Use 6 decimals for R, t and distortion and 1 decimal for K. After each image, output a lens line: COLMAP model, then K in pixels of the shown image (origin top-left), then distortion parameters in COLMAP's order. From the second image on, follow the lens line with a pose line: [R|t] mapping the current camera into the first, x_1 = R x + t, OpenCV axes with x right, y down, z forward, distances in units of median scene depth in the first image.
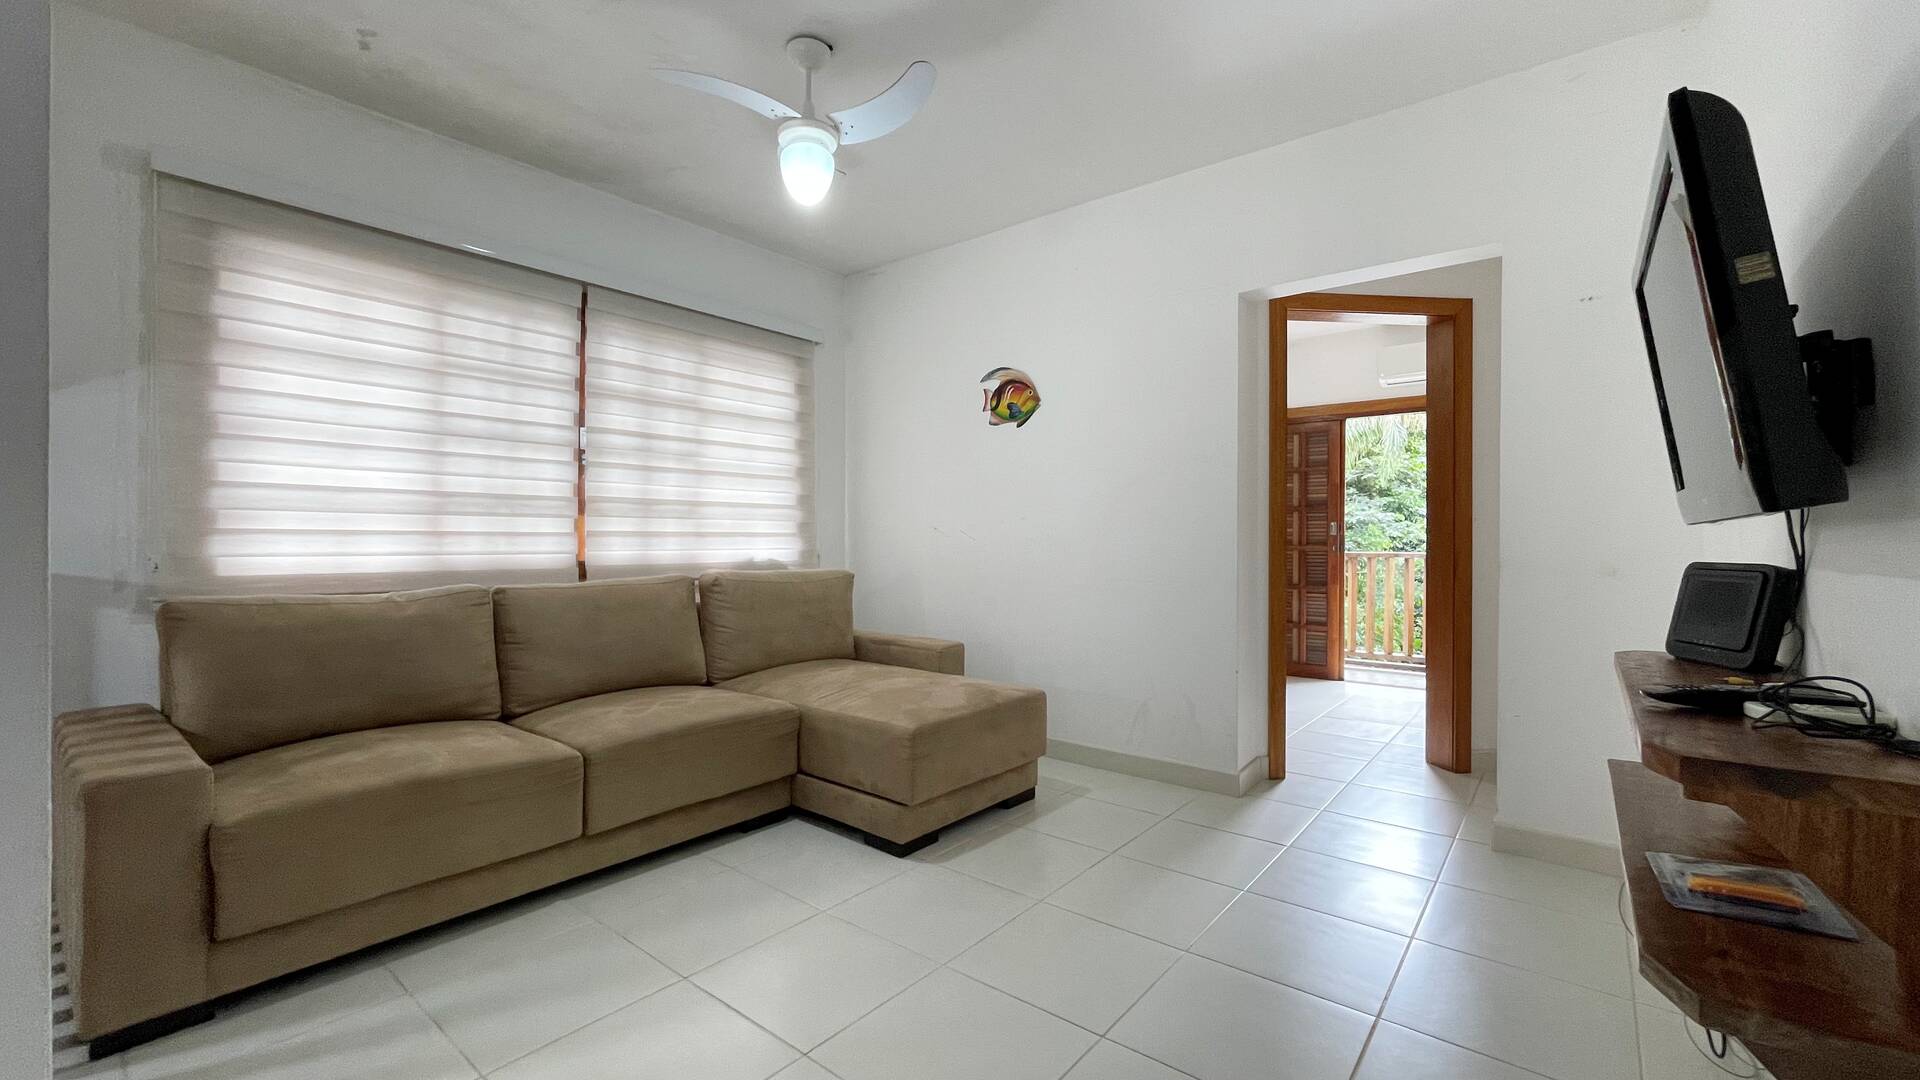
lens RADIAL K [[778.3, 0, 953.1], [0, 778.3, 537.7], [0, 0, 1]] dist [0.002025, 0.000435]
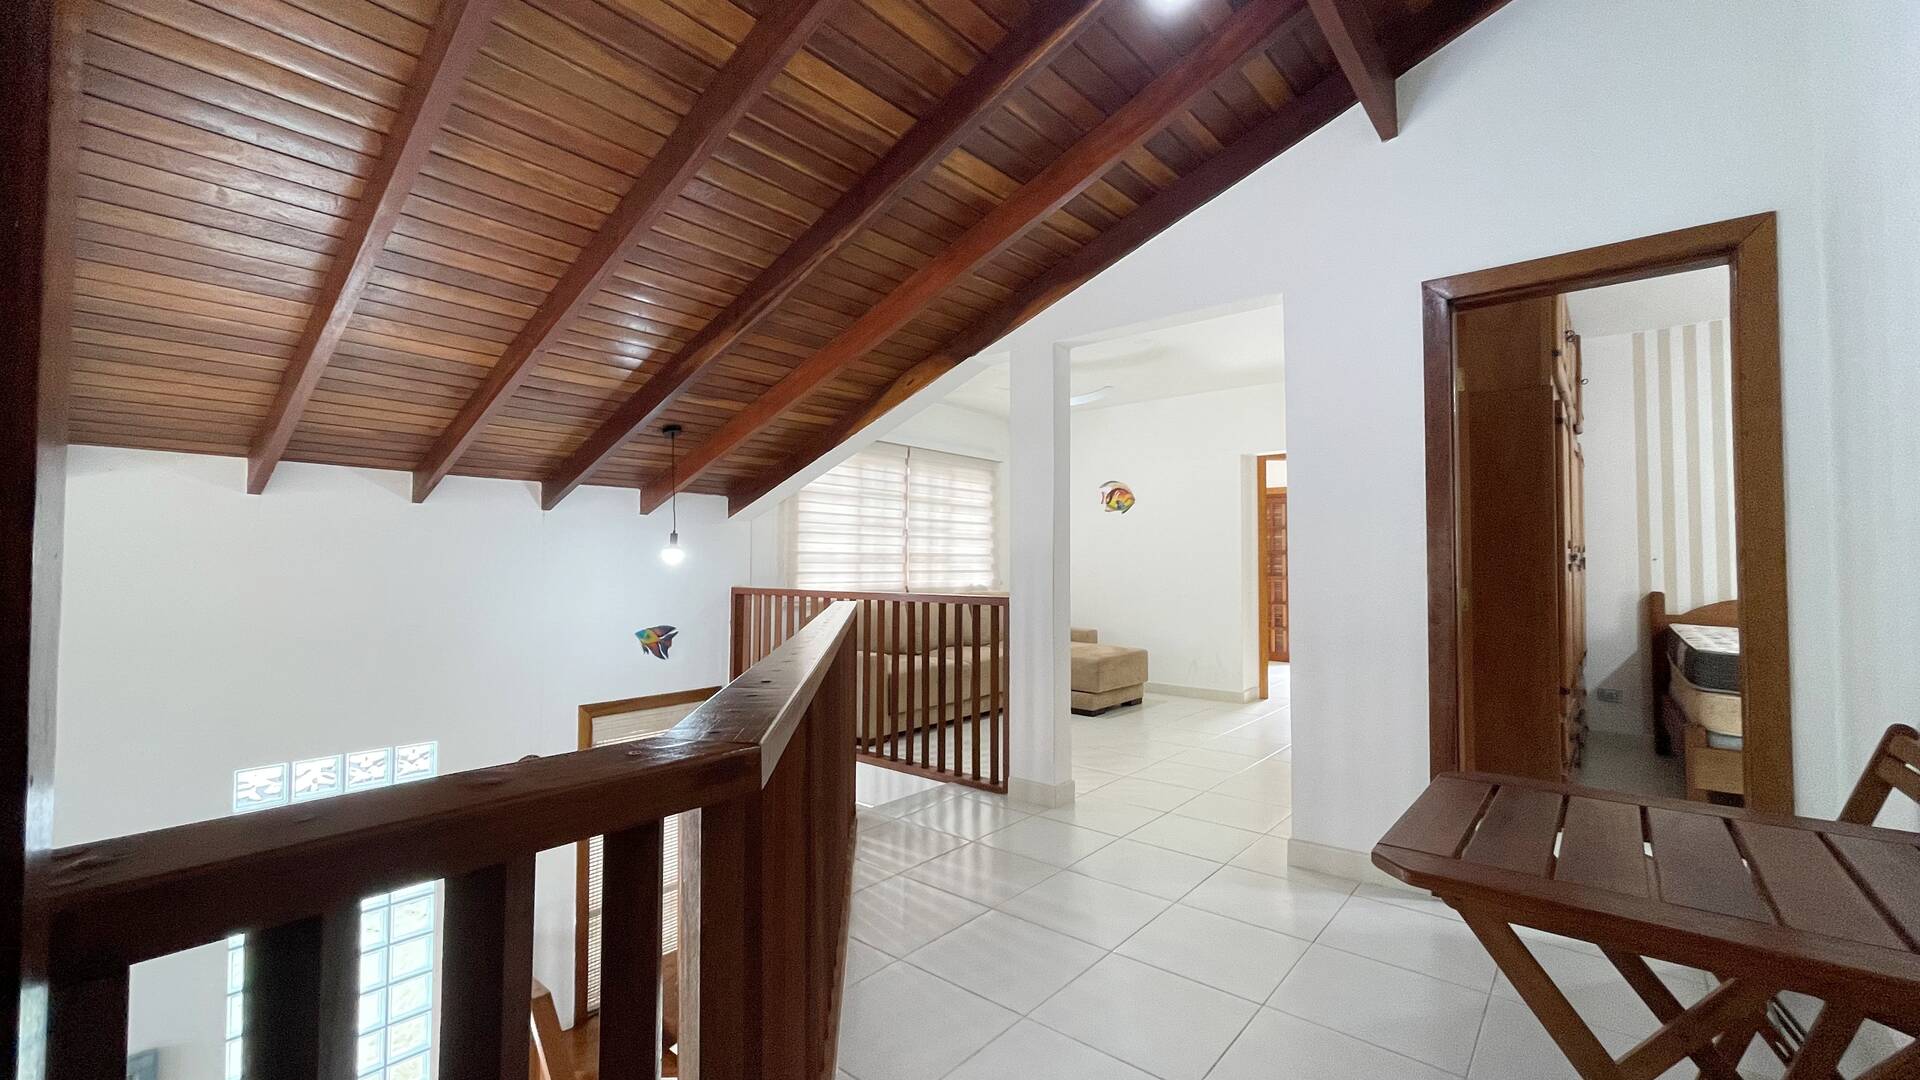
lens RADIAL K [[778.3, 0, 953.1], [0, 778.3, 537.7], [0, 0, 1]] dist [0.002025, 0.000435]
pose [[0.999776, -0.000654, -0.021136, -0.336274], [-0.000057, 0.999435, -0.033596, -0.027462], [0.021146, 0.033590, 0.999212, -1.027367]]
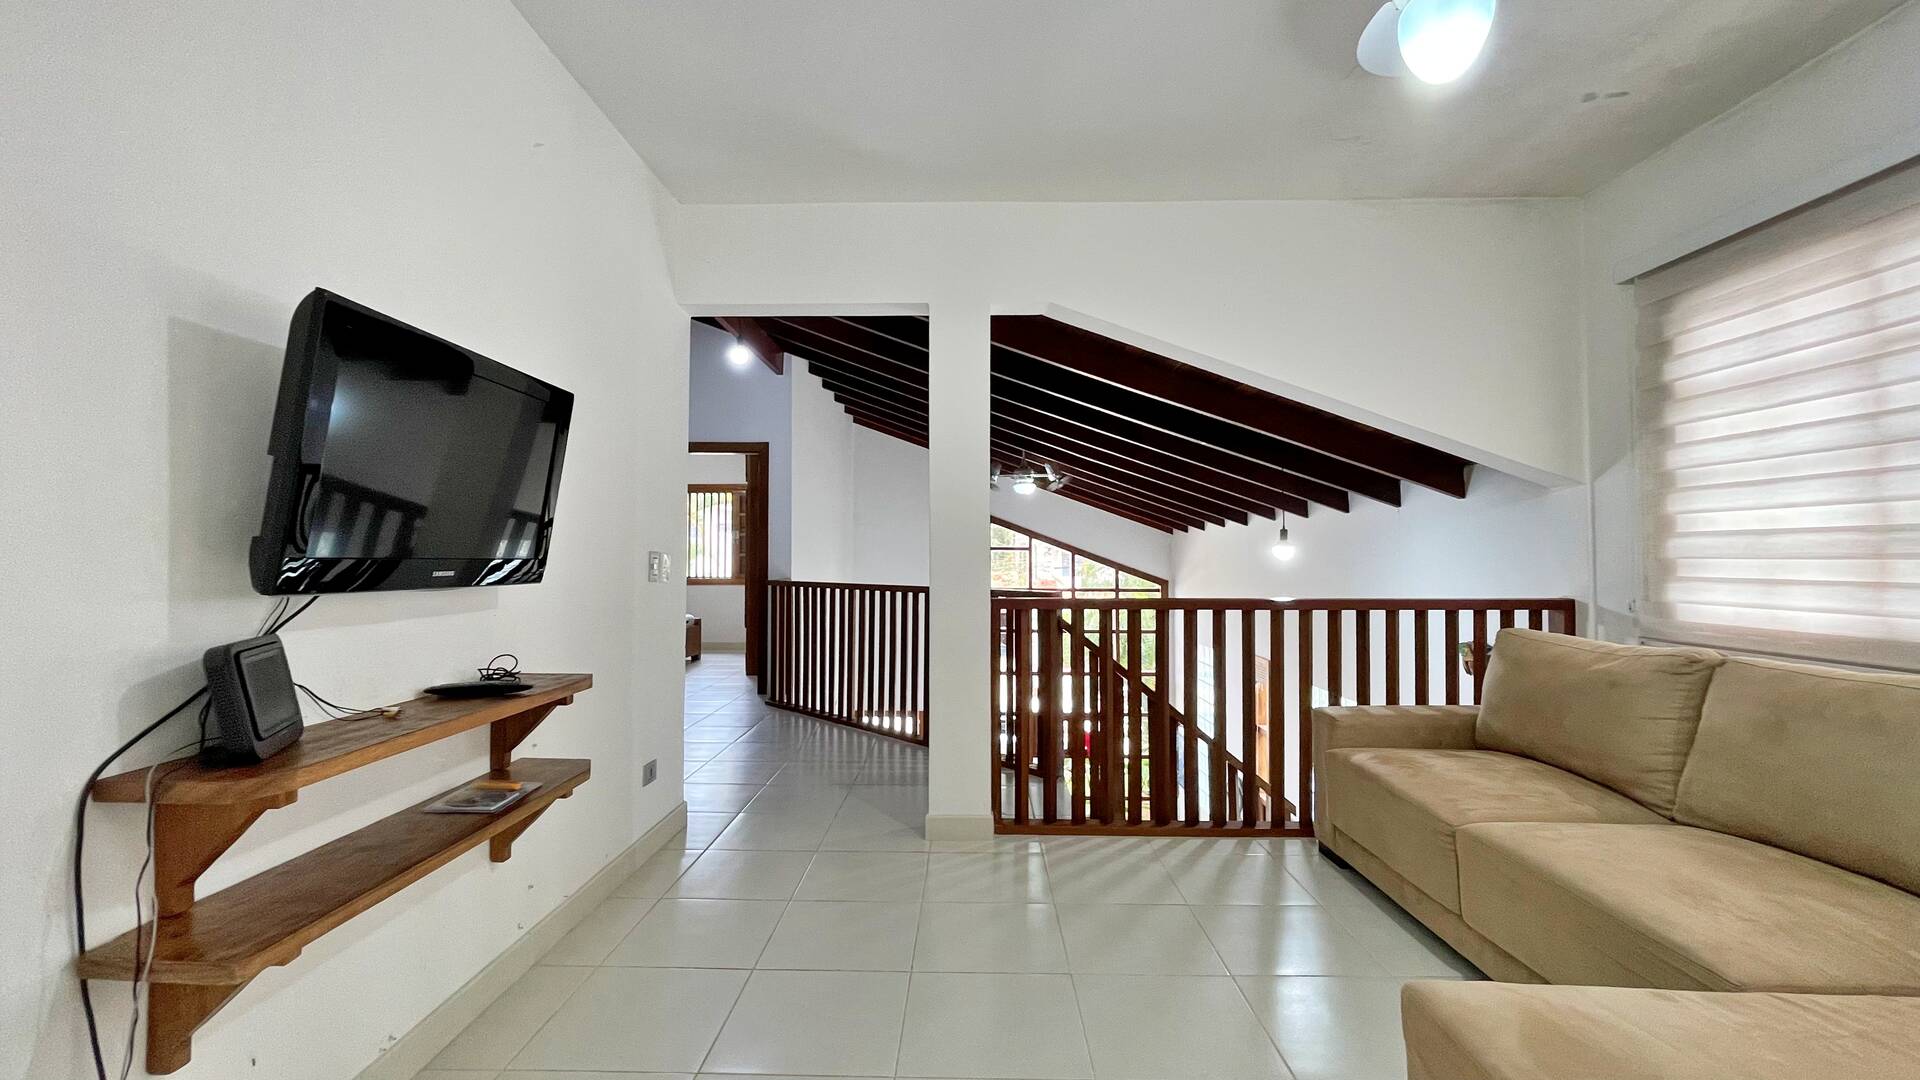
lens RADIAL K [[778.3, 0, 953.1], [0, 778.3, 537.7], [0, 0, 1]] dist [0.002025, 0.000435]
pose [[-0.797024, -0.019909, -0.603620, 0.398552], [-0.003799, 0.999602, -0.027953, -0.023703], [0.603936, -0.019986, -0.796782, 0.977073]]
